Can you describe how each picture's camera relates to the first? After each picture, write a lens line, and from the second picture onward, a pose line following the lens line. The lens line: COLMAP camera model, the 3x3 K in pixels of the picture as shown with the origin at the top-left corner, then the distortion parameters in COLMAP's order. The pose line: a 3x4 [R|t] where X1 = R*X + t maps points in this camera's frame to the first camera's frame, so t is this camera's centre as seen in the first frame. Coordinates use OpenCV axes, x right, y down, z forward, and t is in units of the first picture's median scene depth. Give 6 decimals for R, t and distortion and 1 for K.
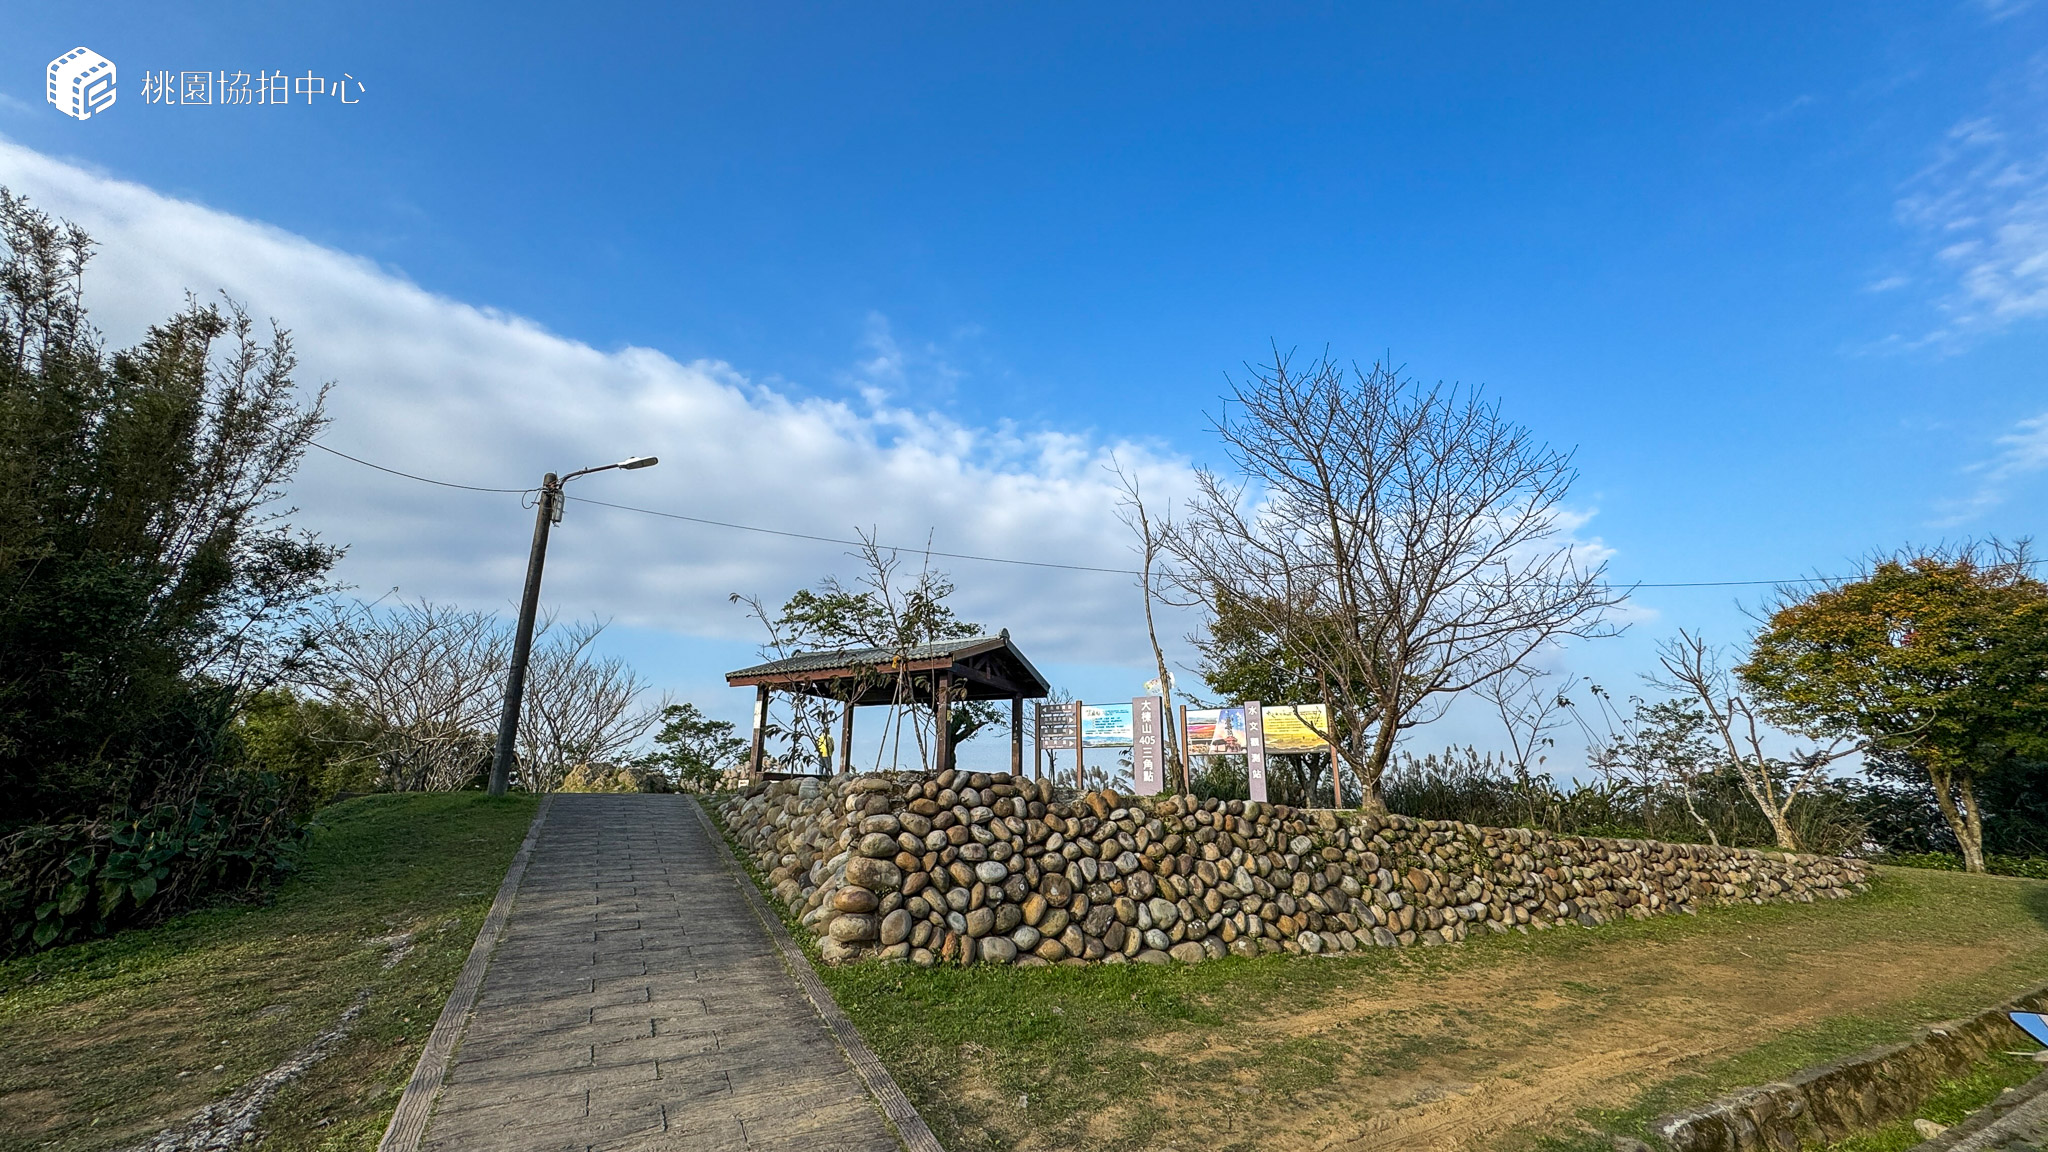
lens RADIAL K [[813.1, 0, 1020.6], [0, 813.1, 574.3], [0, 0, 1]] dist [-0.005839, 0.001247]
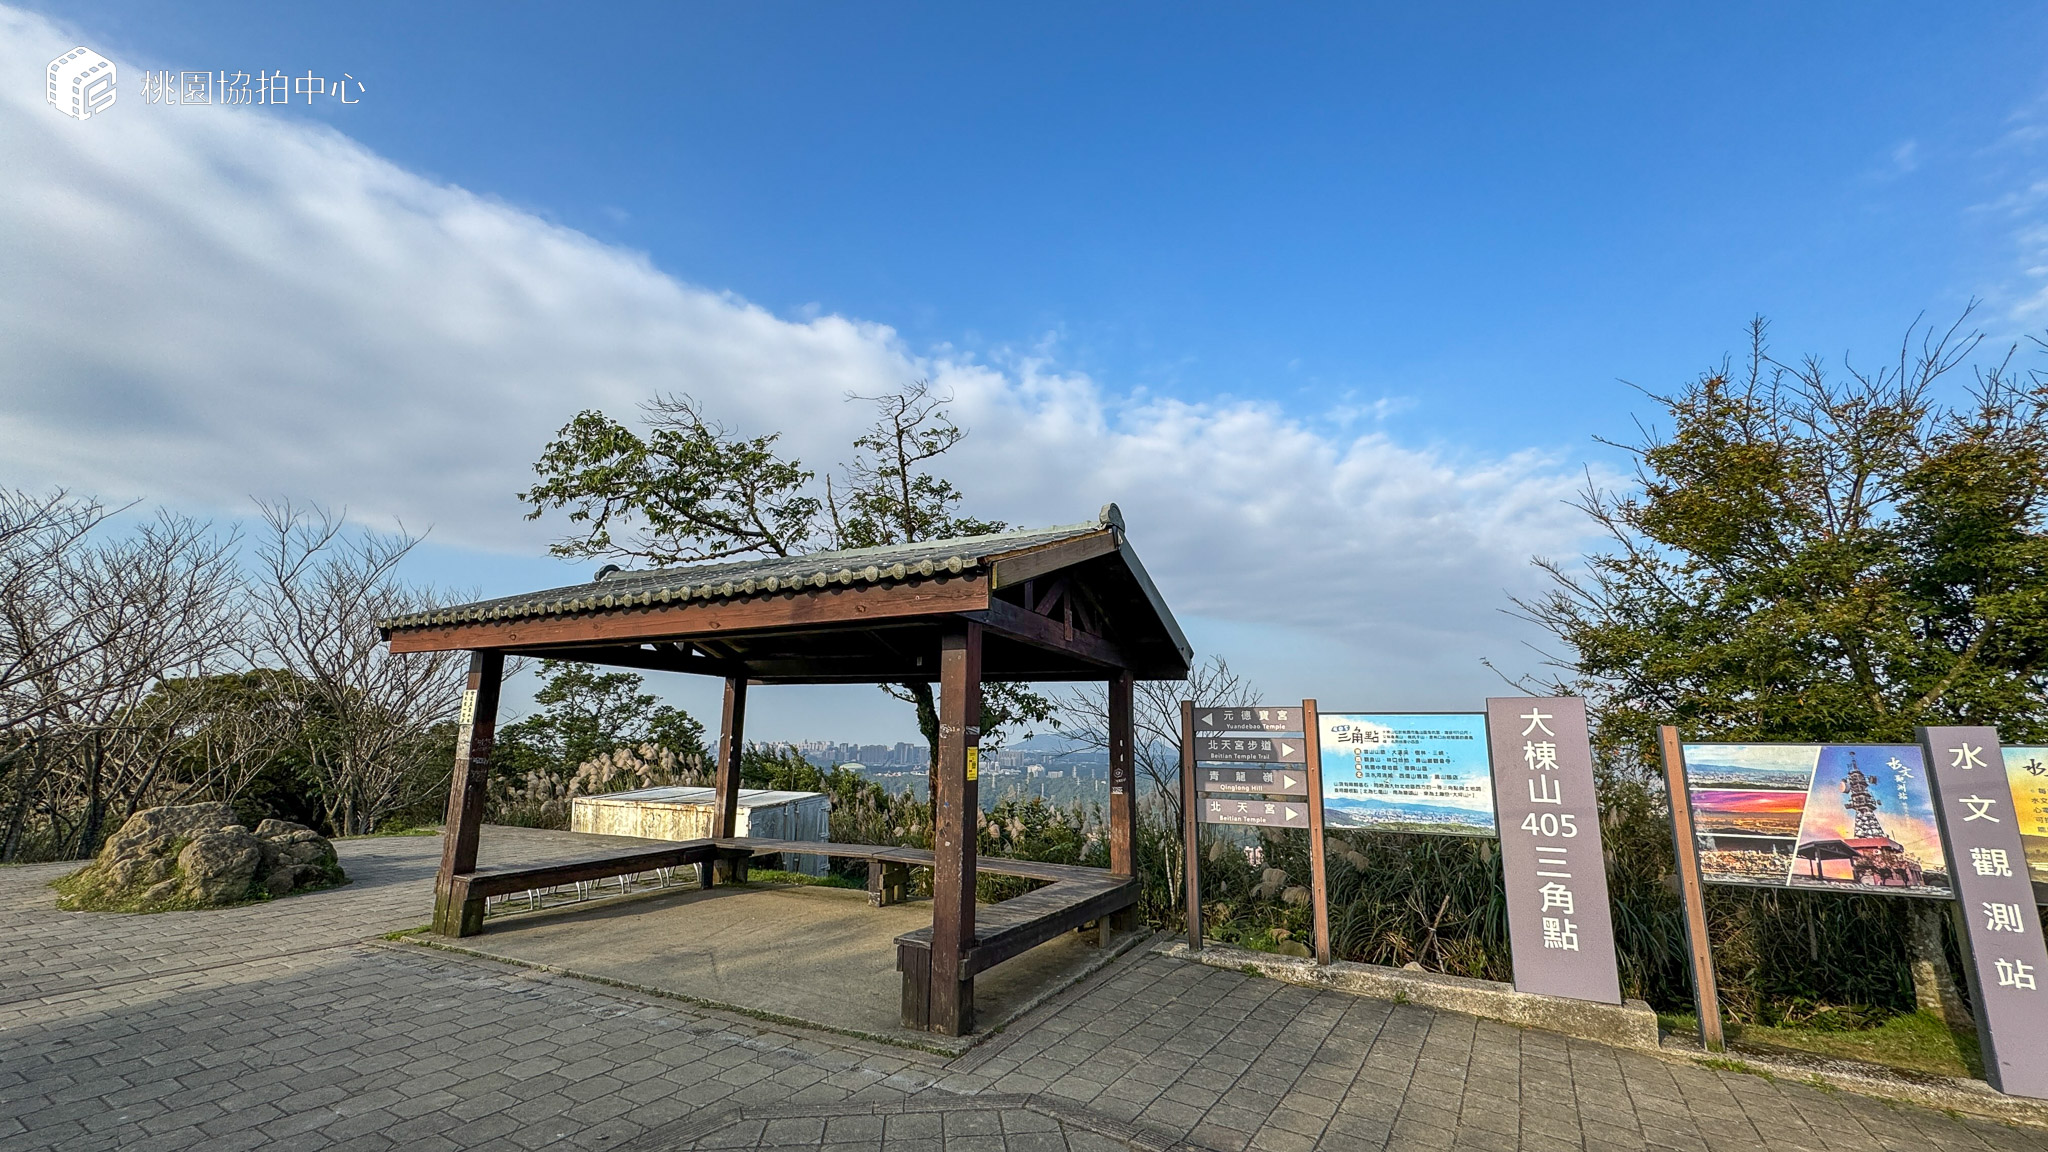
lens RADIAL K [[813.1, 0, 1023.5], [0, 813.1, 572.8], [0, 0, 1]] dist [-0.005839, 0.001247]
pose [[0.999397, 0.008785, 0.033593, -0.066748], [-0.011307, 0.997071, 0.075641, 0.064710], [-0.032831, -0.075975, 0.996569, 0.582364]]
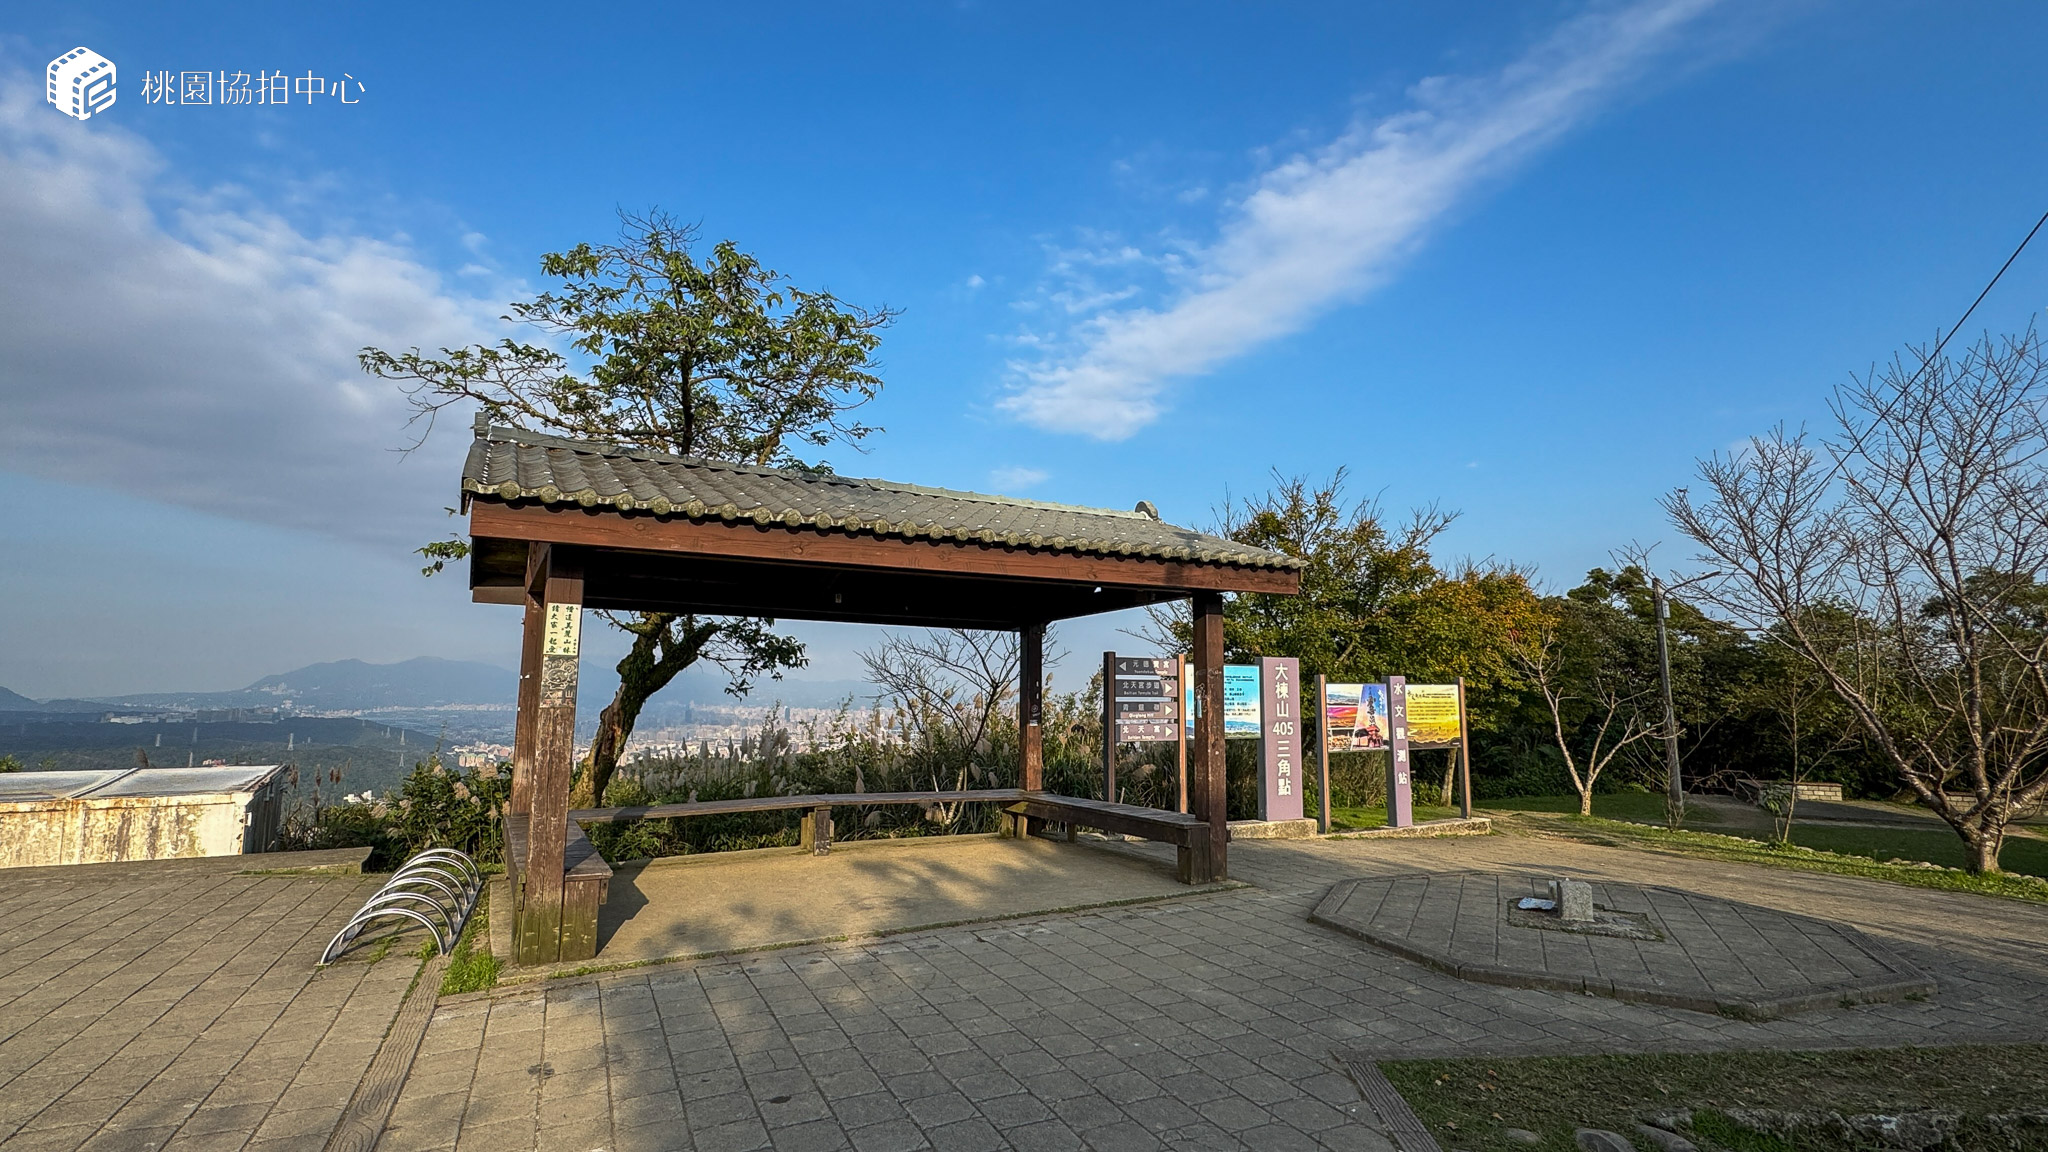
lens RADIAL K [[958.3, 0, 1019.8], [0, 958.3, 580.5], [0, 0, 1]] dist [0.001848, -0.001561]
pose [[0.522736, 0.092921, 0.847415, -0.489046], [-0.234521, 0.971362, 0.038155, 0.099300], [-0.819601, -0.218682, 0.529558, 0.694663]]
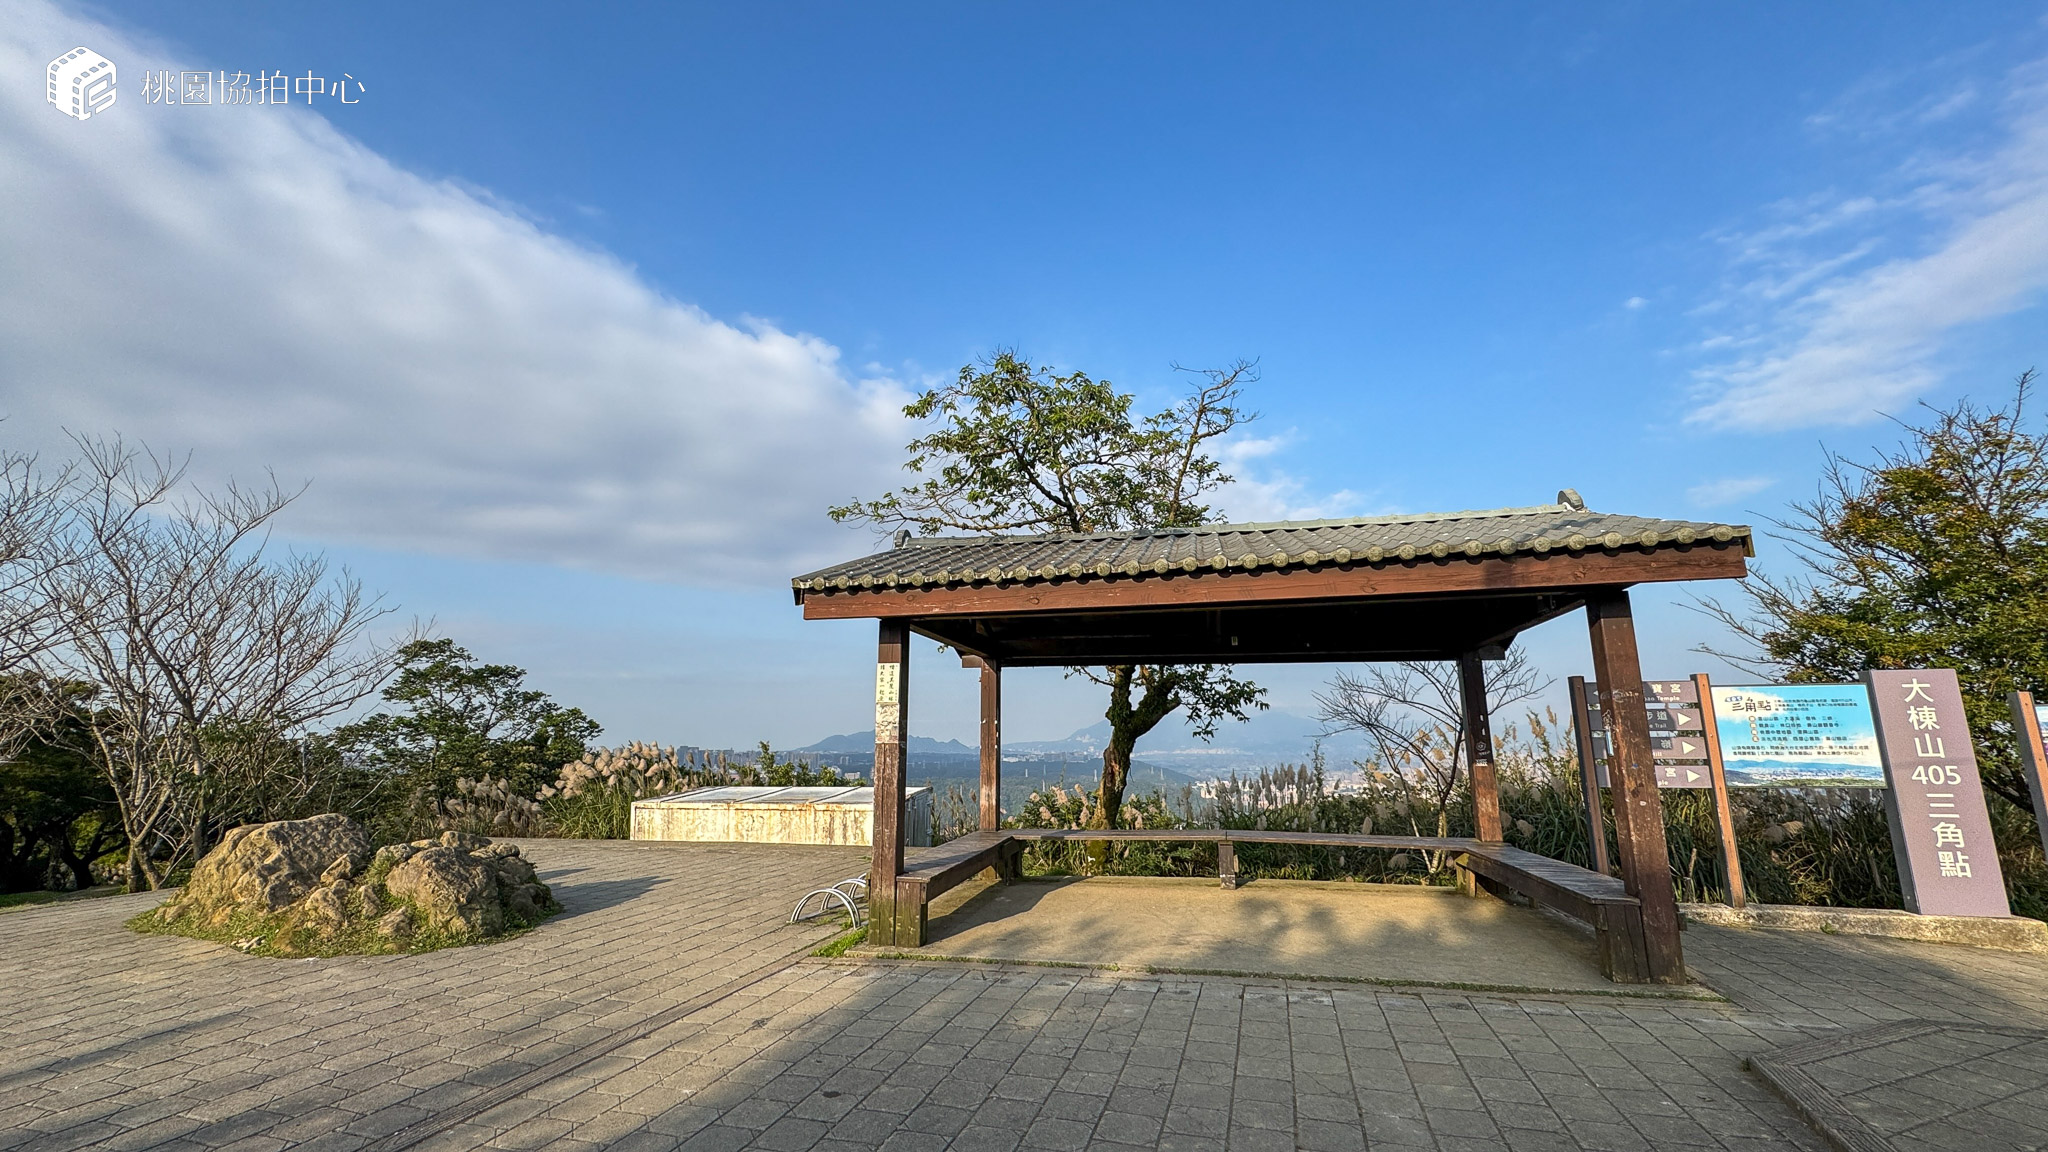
lens RADIAL K [[813.1, 0, 1020.7], [0, 813.1, 574.8], [0, 0, 1]] dist [-0.005839, 0.001247]
pose [[0.961491, 0.041146, 0.271739, -0.349970], [-0.061931, 0.995737, 0.068358, 0.089421], [-0.267768, -0.082554, 0.959940, 0.637336]]
